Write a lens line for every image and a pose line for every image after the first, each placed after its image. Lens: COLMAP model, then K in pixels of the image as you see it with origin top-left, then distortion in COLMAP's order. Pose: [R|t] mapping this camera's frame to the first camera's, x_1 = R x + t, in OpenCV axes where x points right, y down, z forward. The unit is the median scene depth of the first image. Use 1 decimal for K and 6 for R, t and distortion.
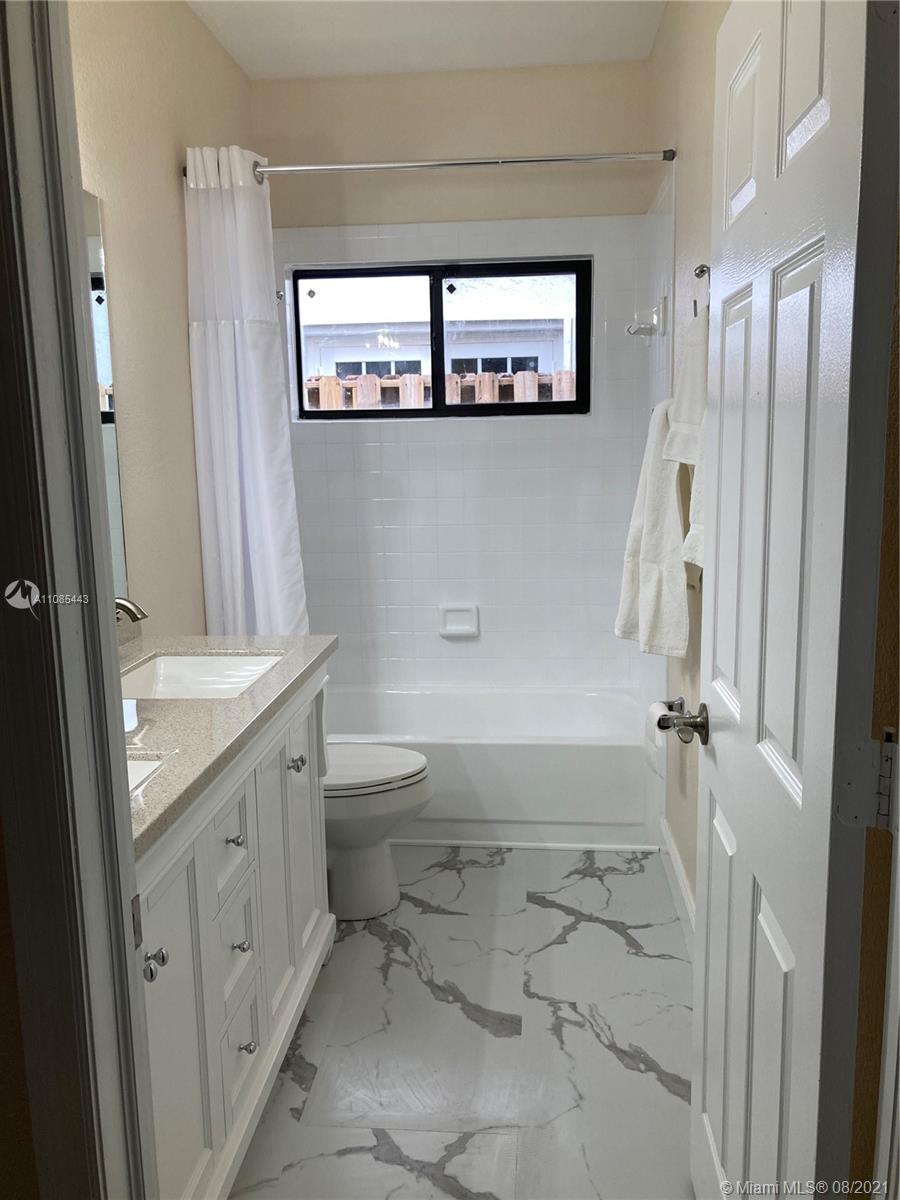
lens RADIAL K [[983.3, 0, 456.0], [0, 983.3, 601.9], [0, 0, 1]] dist [0.059048, -0.073277]
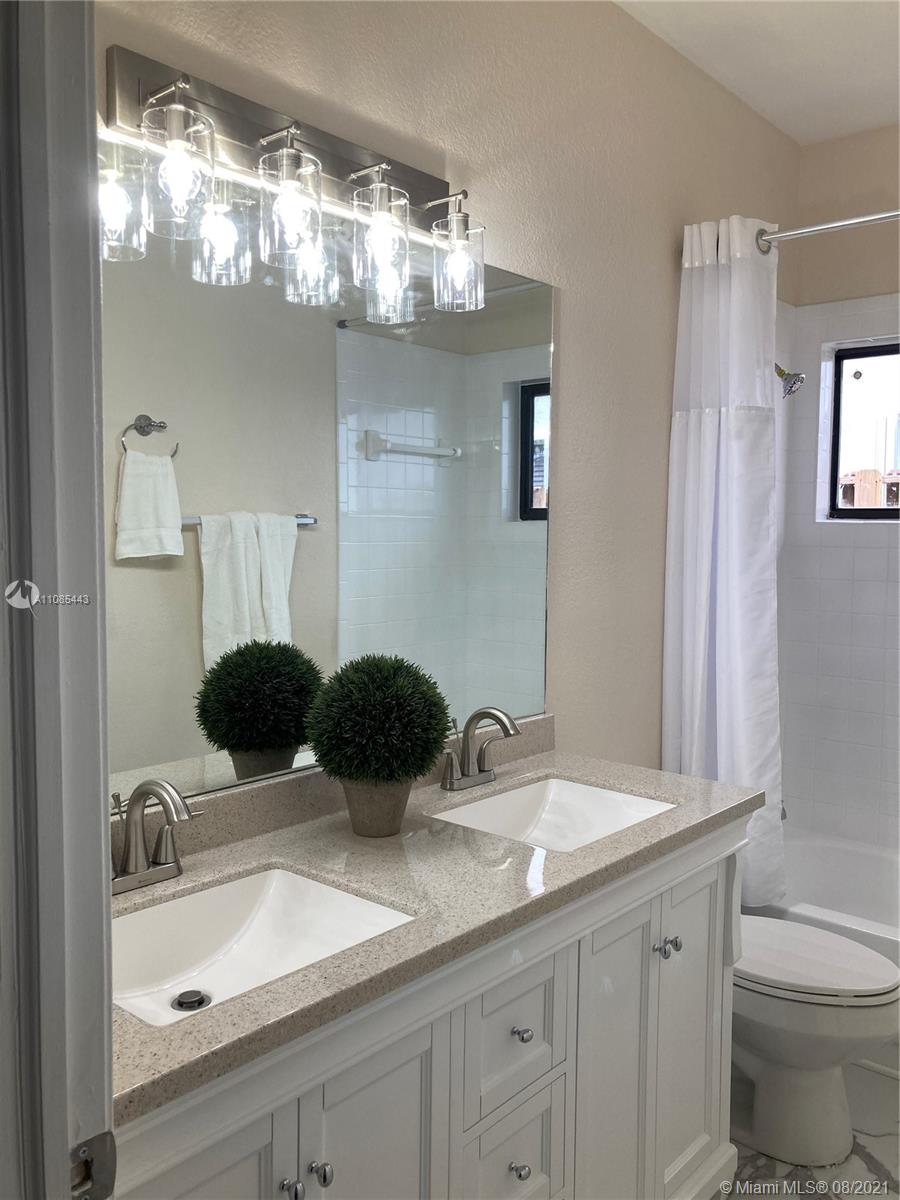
lens RADIAL K [[983.3, 0, 448.1], [0, 983.3, 601.7], [0, 0, 1]] dist [0.059048, -0.073277]
pose [[0.811651, 0.073170, -0.579542, 0.104076], [-0.127263, 0.990442, -0.053185, -0.034928], [0.570111, 0.116922, 0.813205, 0.163310]]
